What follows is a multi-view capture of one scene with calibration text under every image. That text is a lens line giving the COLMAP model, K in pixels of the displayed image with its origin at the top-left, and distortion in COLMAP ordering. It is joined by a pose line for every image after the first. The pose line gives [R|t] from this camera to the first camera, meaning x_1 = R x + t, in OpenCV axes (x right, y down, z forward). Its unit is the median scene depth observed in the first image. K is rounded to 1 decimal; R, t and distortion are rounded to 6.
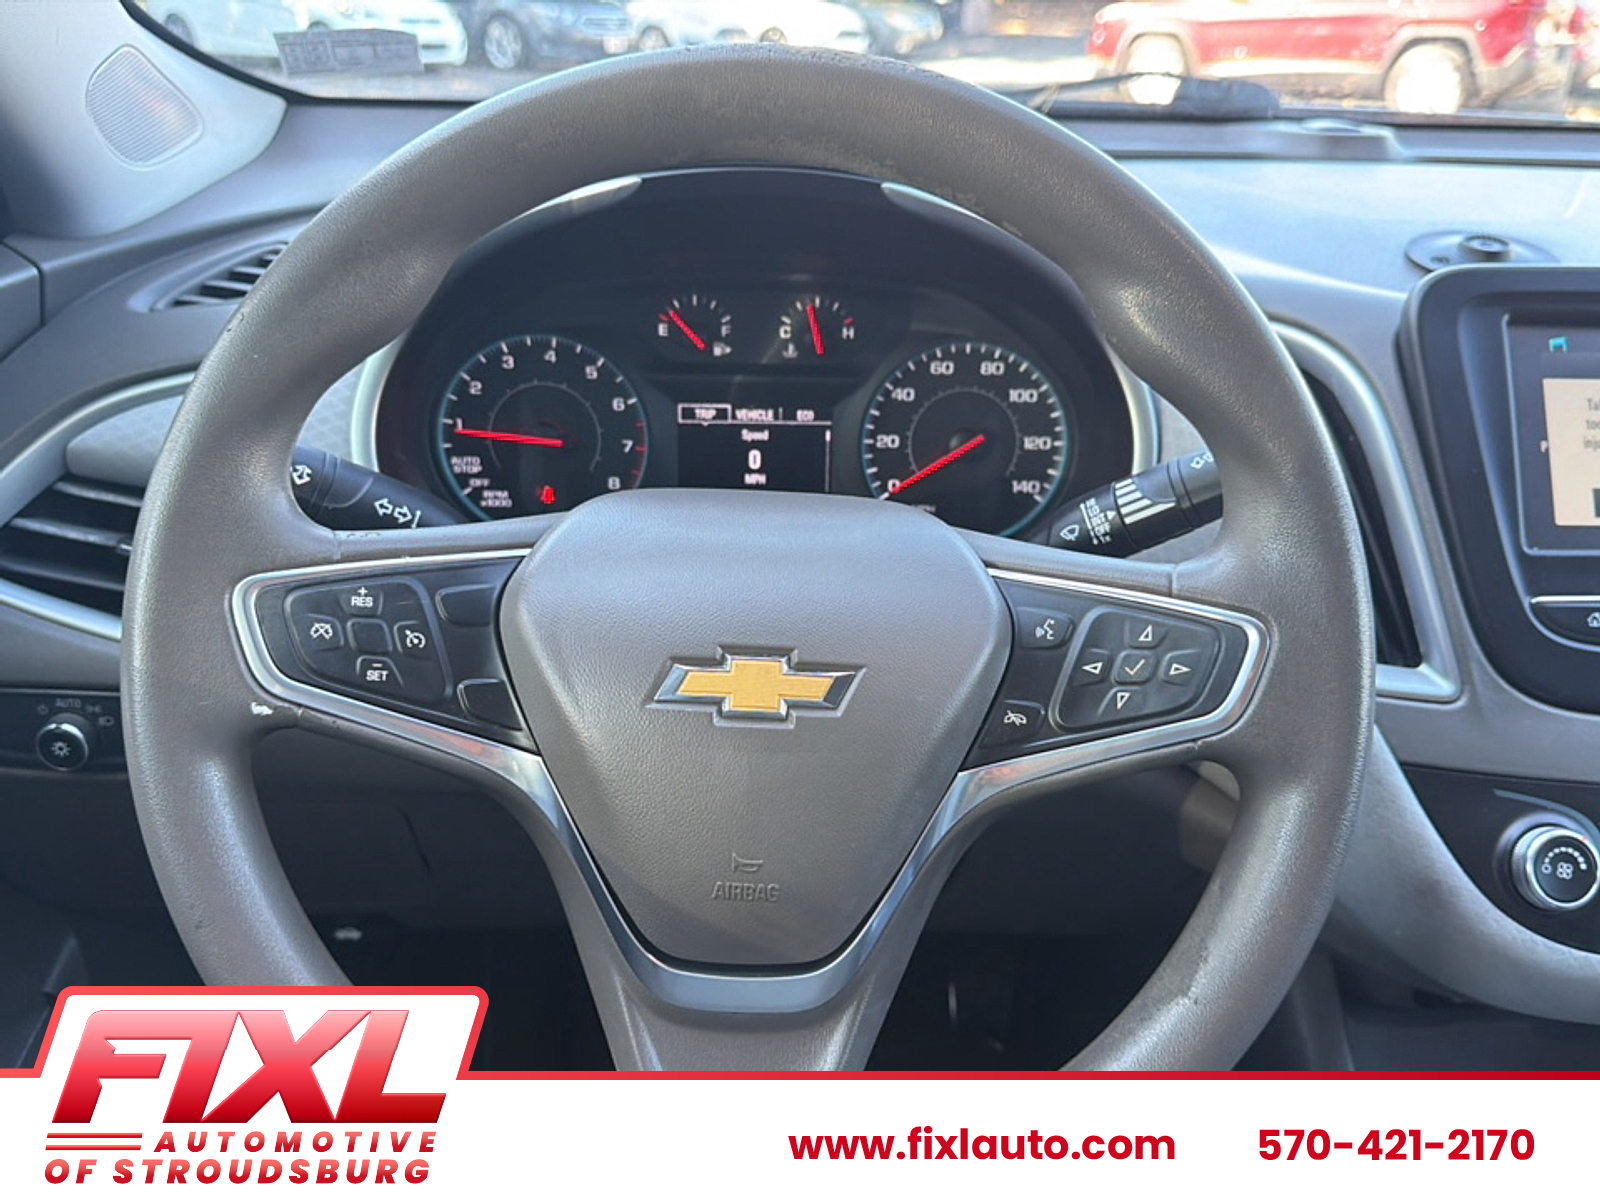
lens RADIAL K [[1421.8, 0, 804.8], [0, 1421.8, 645.1], [0, 0, 1]] dist [0.067532, -0.182905]
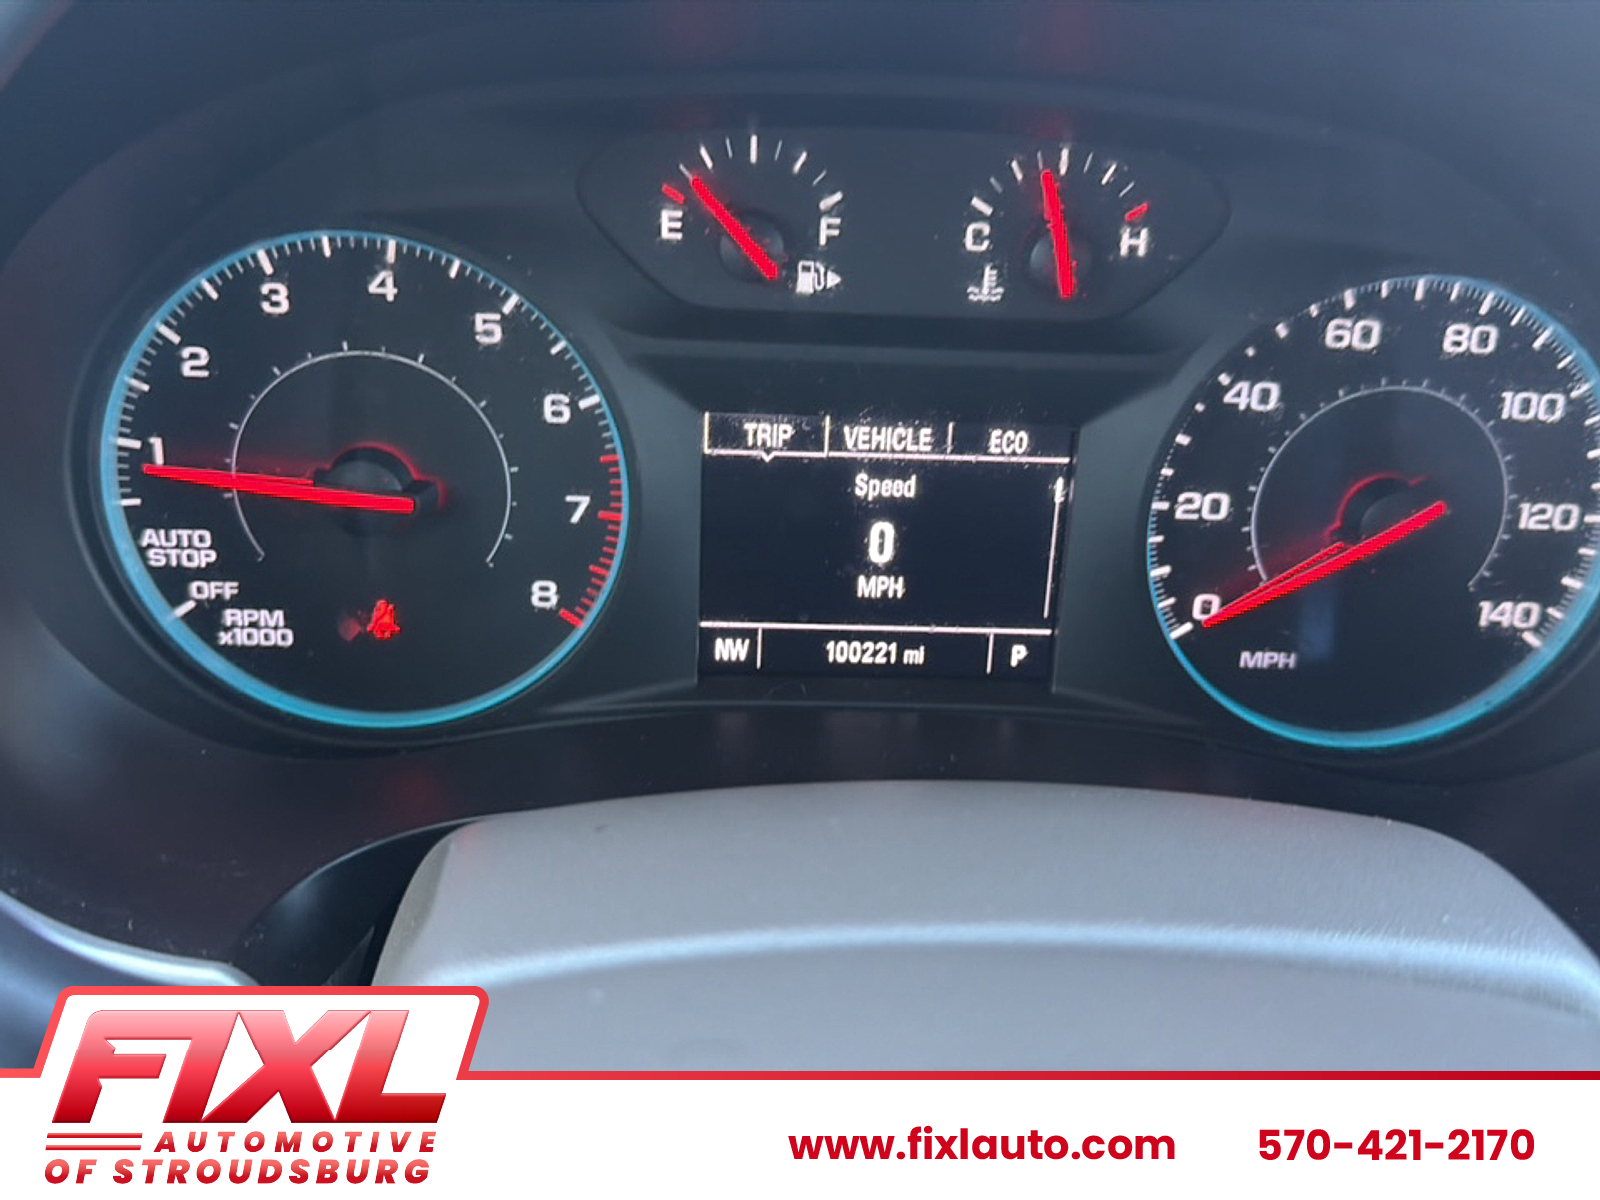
lens RADIAL K [[1421.8, 0, 797.7], [0, 1421.8, 610.7], [0, 0, 1]] dist [0.067532, -0.182905]
pose [[0.999476, 0.016745, 0.027700, -0.073144], [-0.017816, 0.999085, 0.038887, -0.129816], [-0.027024, -0.039360, 0.998860, 0.598206]]
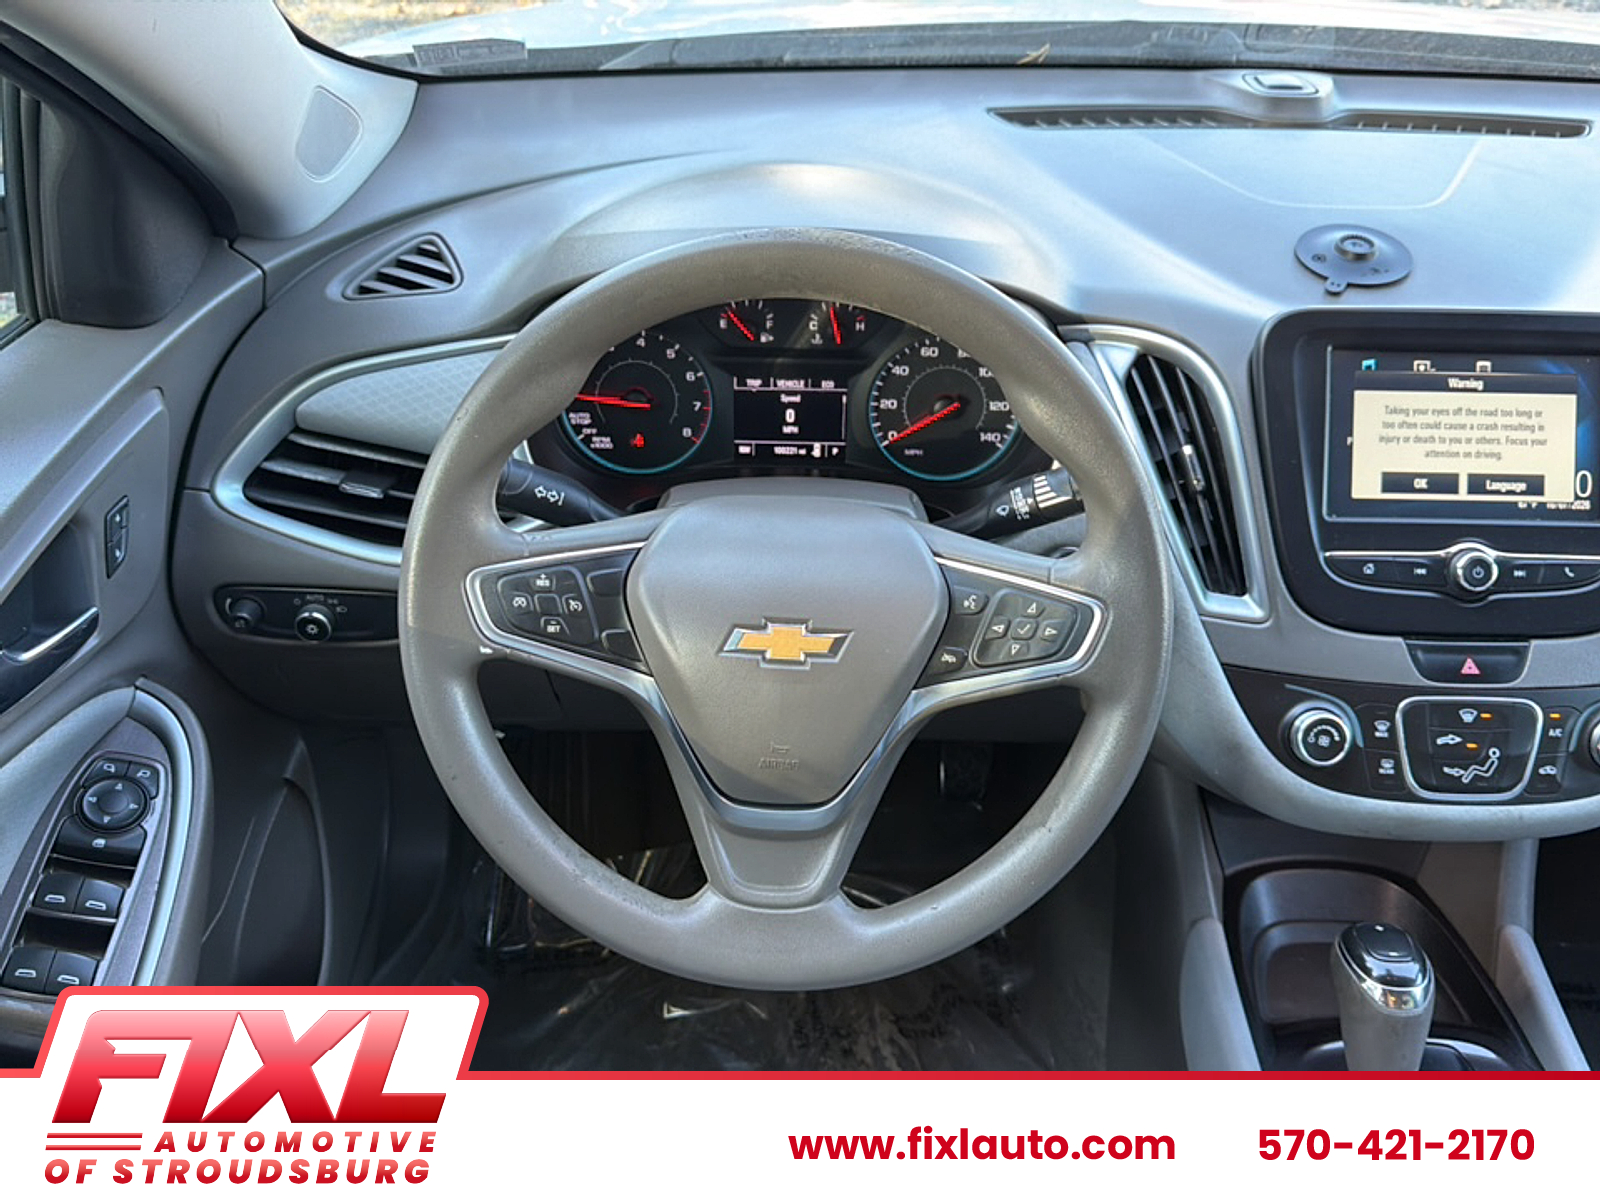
lens RADIAL K [[1421.8, 0, 805.6], [0, 1421.8, 660.0], [0, 0, 1]] dist [0.067532, -0.182905]
pose [[0.999477, 0.017516, -0.027192, 0.021215], [-0.011641, 0.979139, 0.202856, -0.183091], [0.030178, -0.202433, 0.978831, -0.388447]]
